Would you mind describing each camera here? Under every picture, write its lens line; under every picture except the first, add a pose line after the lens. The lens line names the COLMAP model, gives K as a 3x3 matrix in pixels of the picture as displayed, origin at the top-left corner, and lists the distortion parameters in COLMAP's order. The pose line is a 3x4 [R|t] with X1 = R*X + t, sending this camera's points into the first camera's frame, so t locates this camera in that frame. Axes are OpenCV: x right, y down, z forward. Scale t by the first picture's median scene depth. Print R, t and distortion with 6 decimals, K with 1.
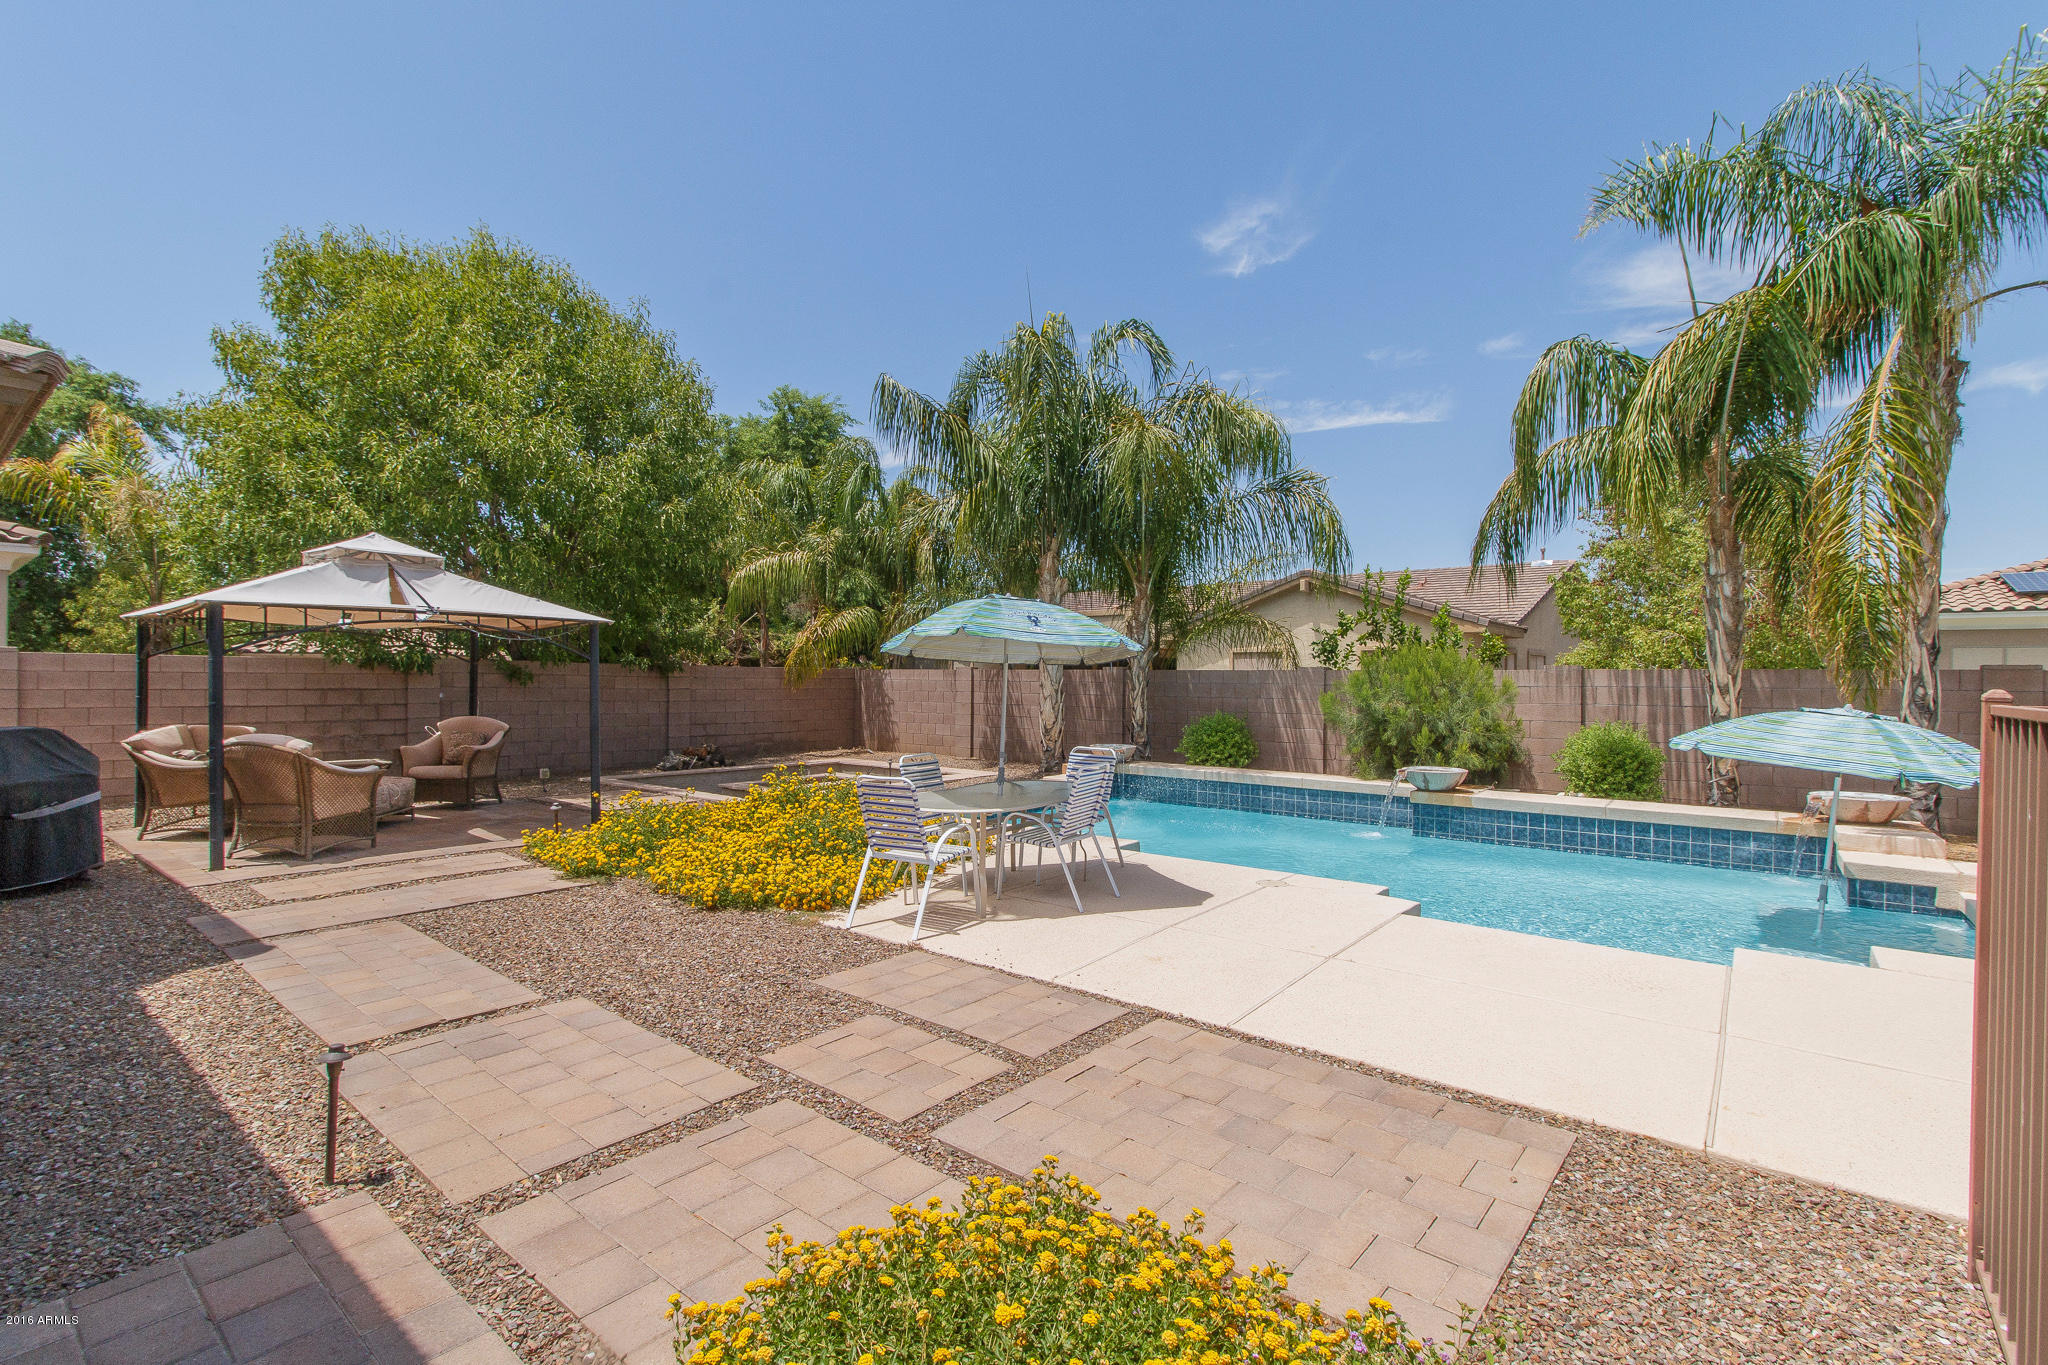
lens RADIAL K [[946.8, 0, 1000.3], [0, 946.8, 687.0], [0, 0, 1]] dist [0.004605, 0.000184]
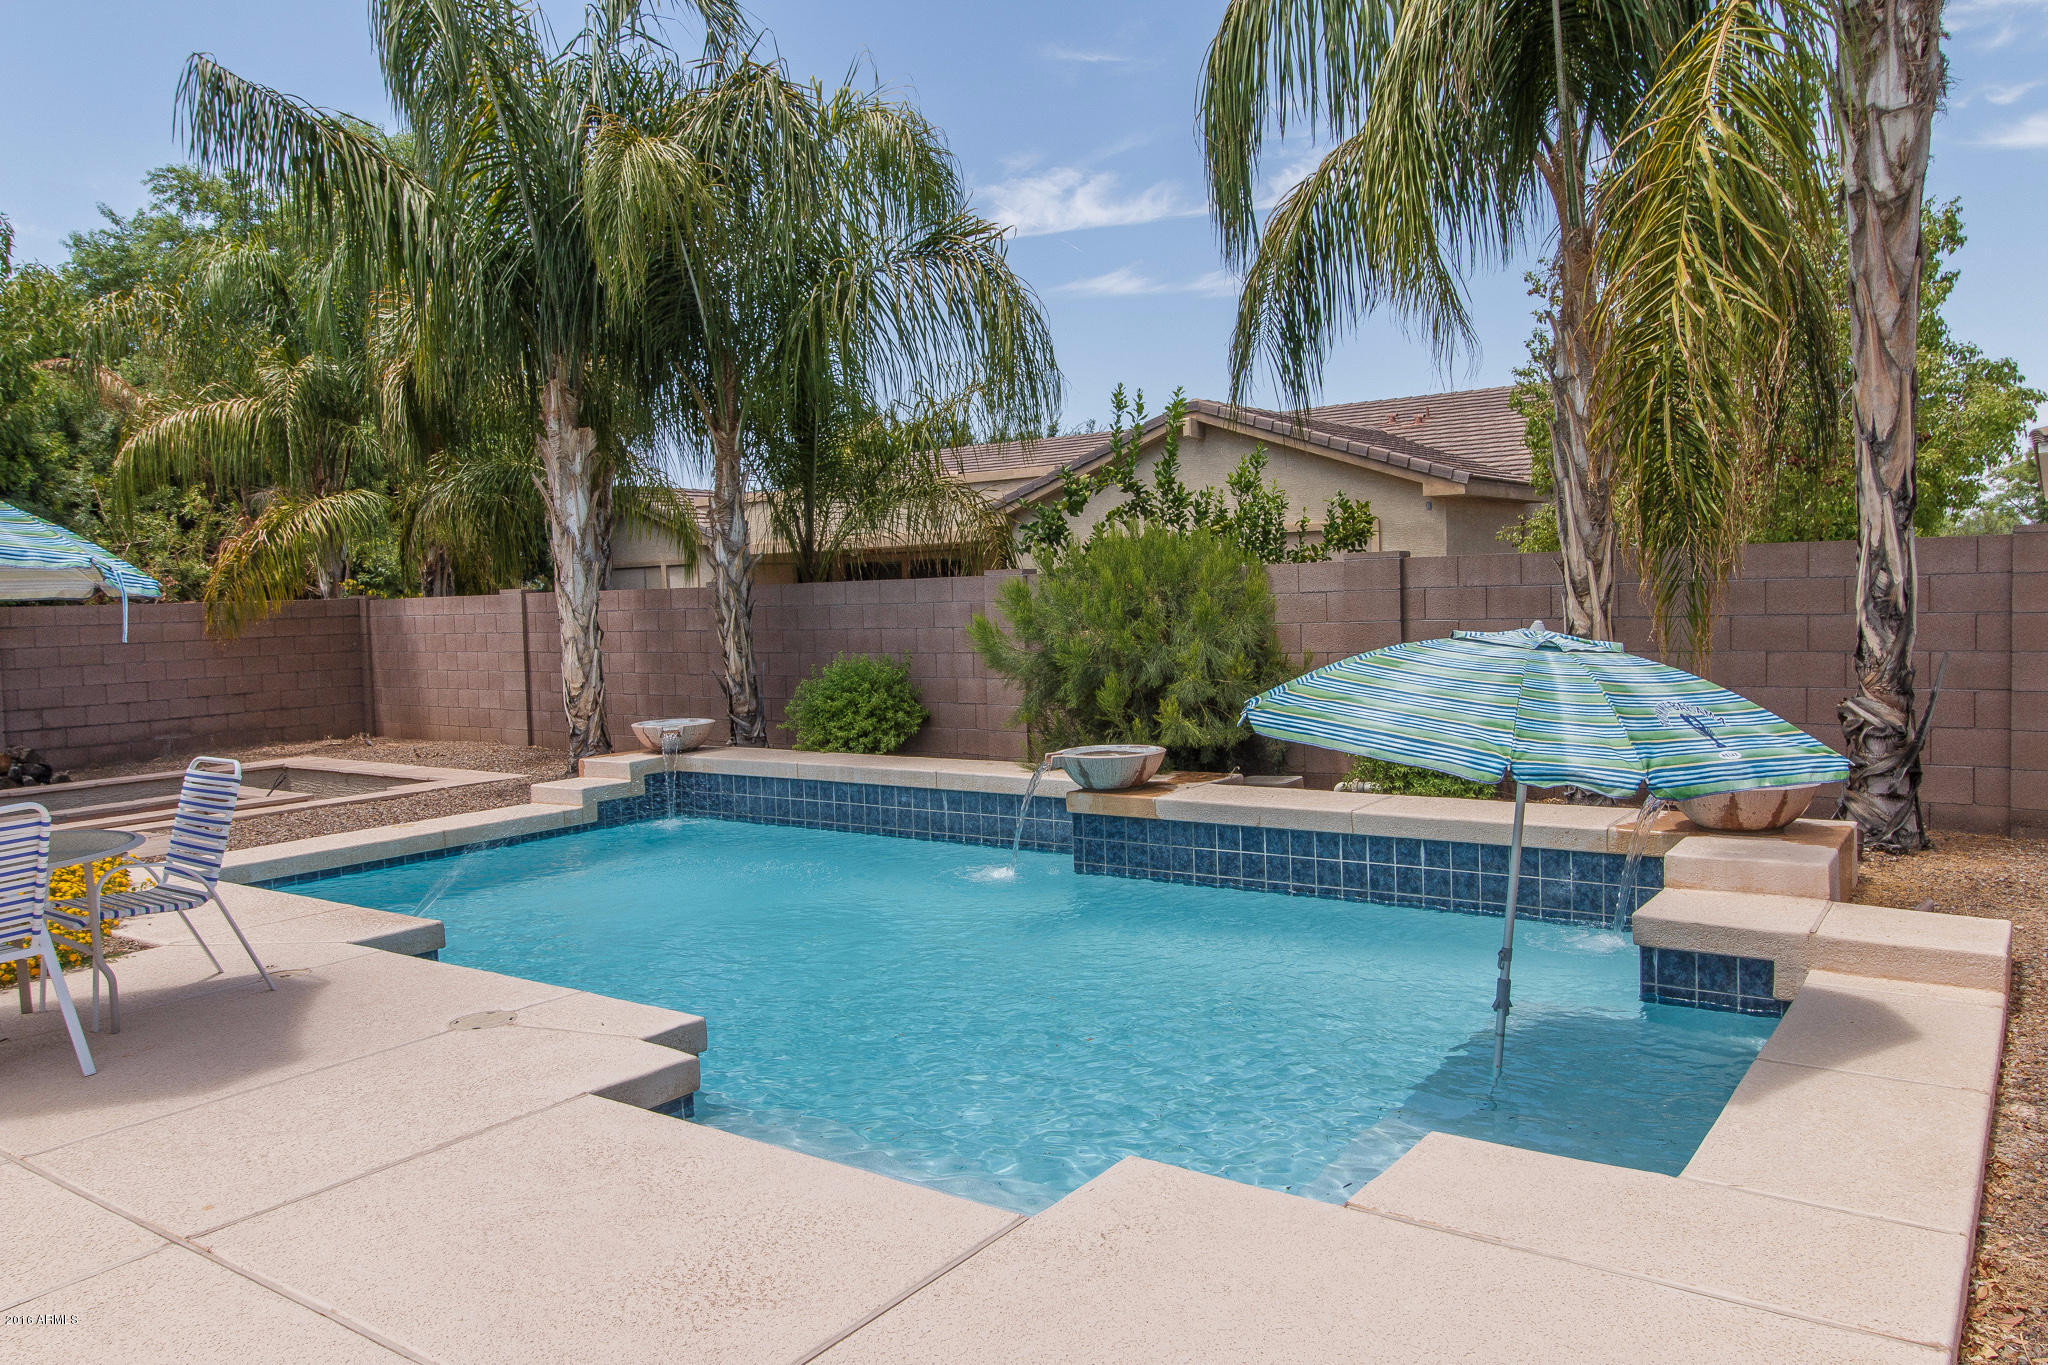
lens RADIAL K [[1486.7, 0, 953.5], [0, 1486.7, 694.2], [0, 0, 1]] dist [-0.001236, 0.008274]
pose [[0.998295, -0.043416, 0.039024, 0.337497], [0.041023, 0.997345, 0.060166, -0.002062], [-0.041533, -0.058462, 0.997425, 0.141273]]
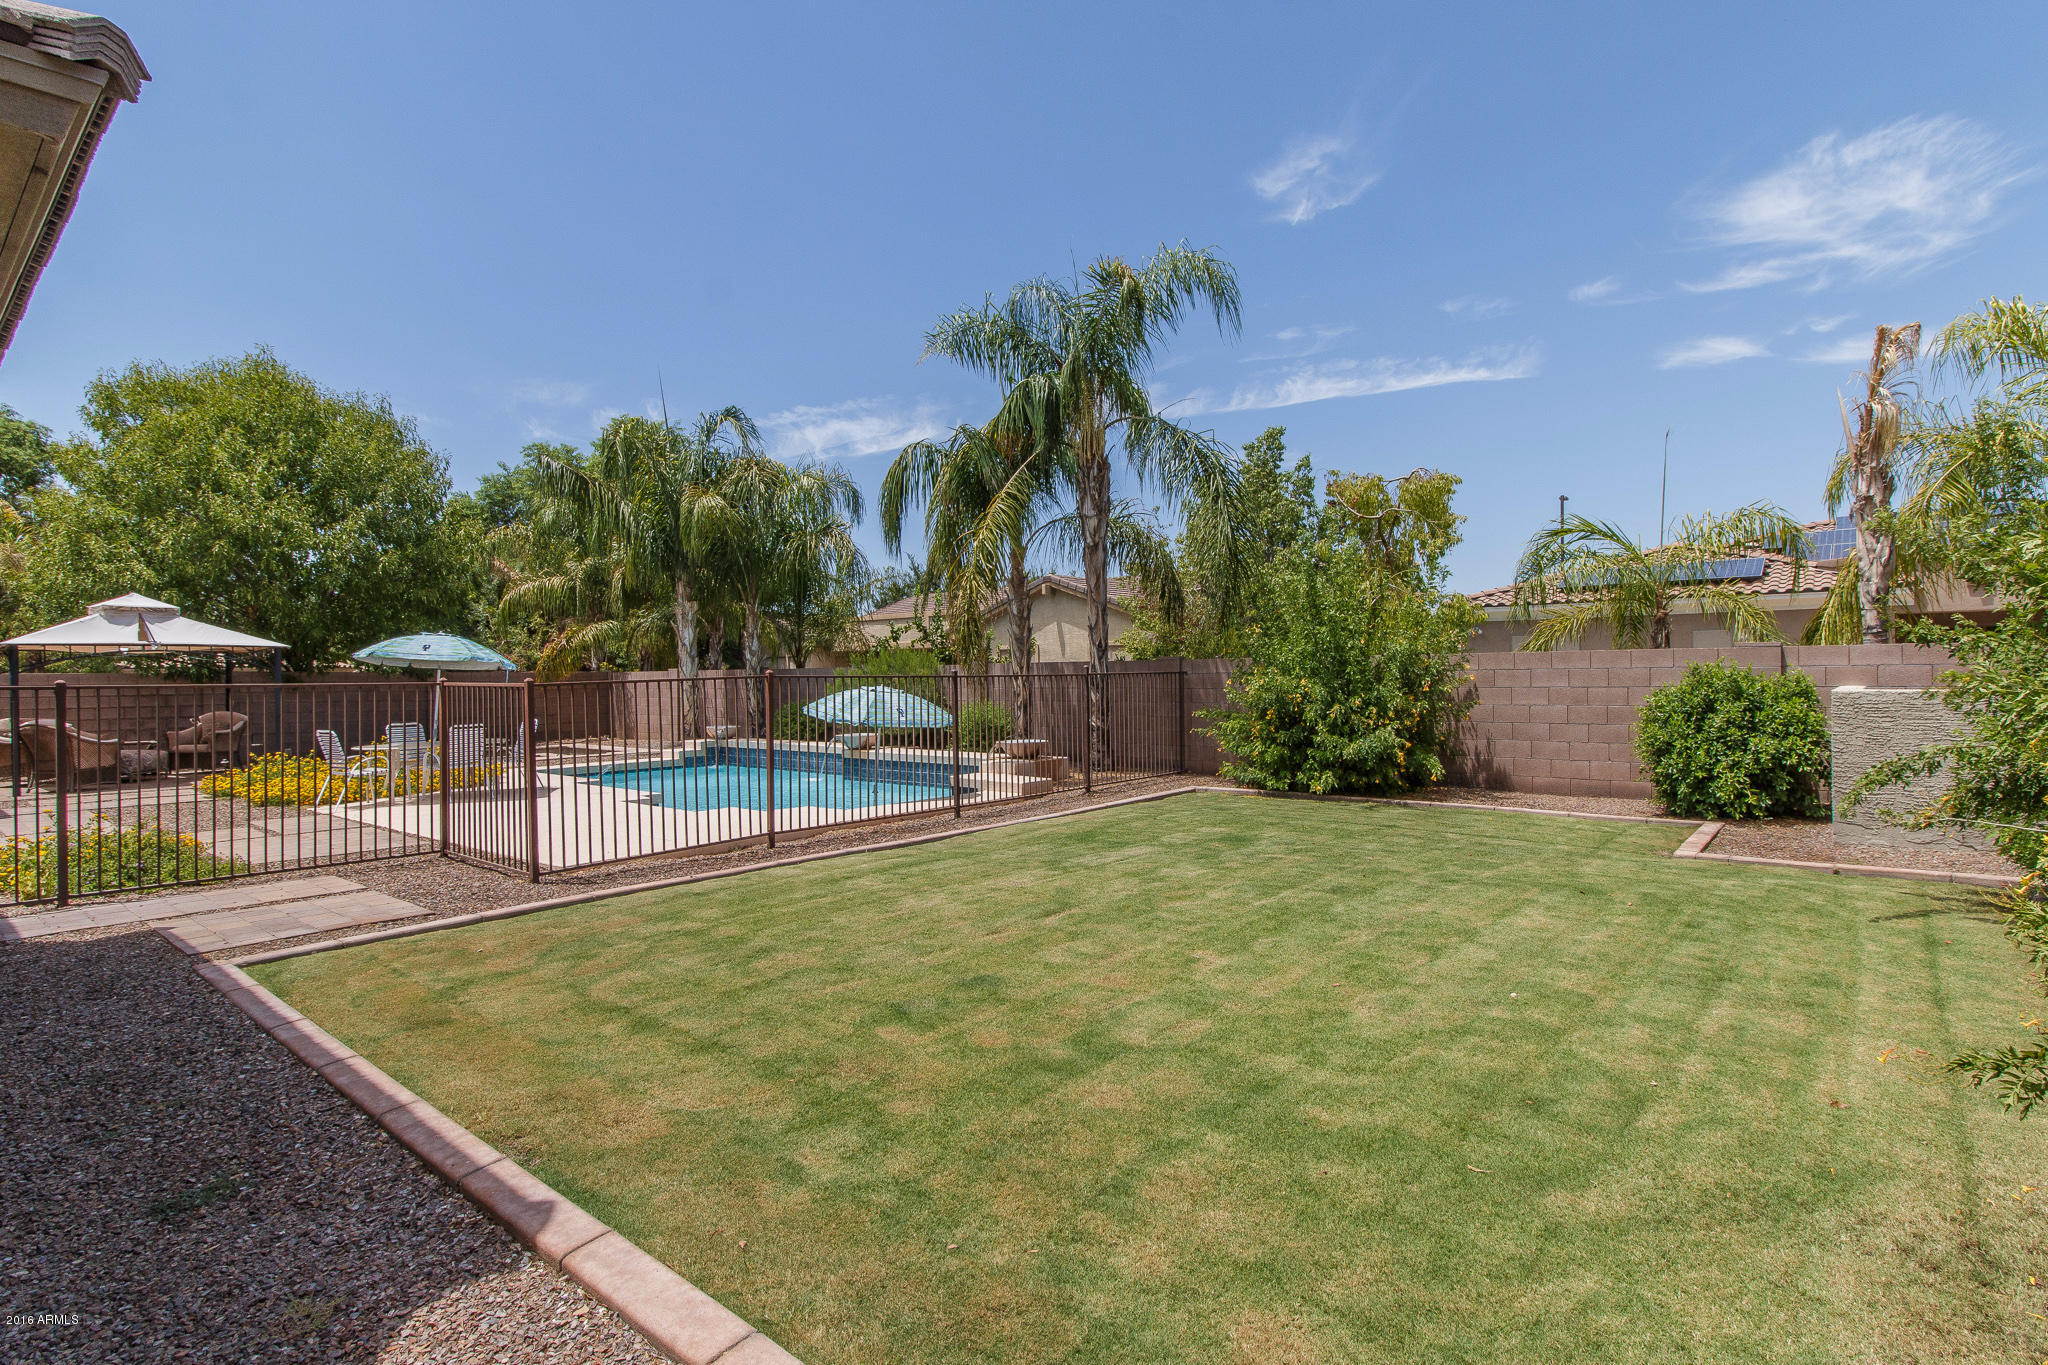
lens RADIAL K [[1015.5, 0, 977.6], [0, 1015.5, 691.1], [0, 0, 1]] dist [0.000085, 0.000793]
pose [[0.999473, -0.020116, -0.025460, 0.692321], [0.020270, 0.999778, 0.005813, 0.015072], [0.025337, -0.006326, 0.999659, -0.572827]]
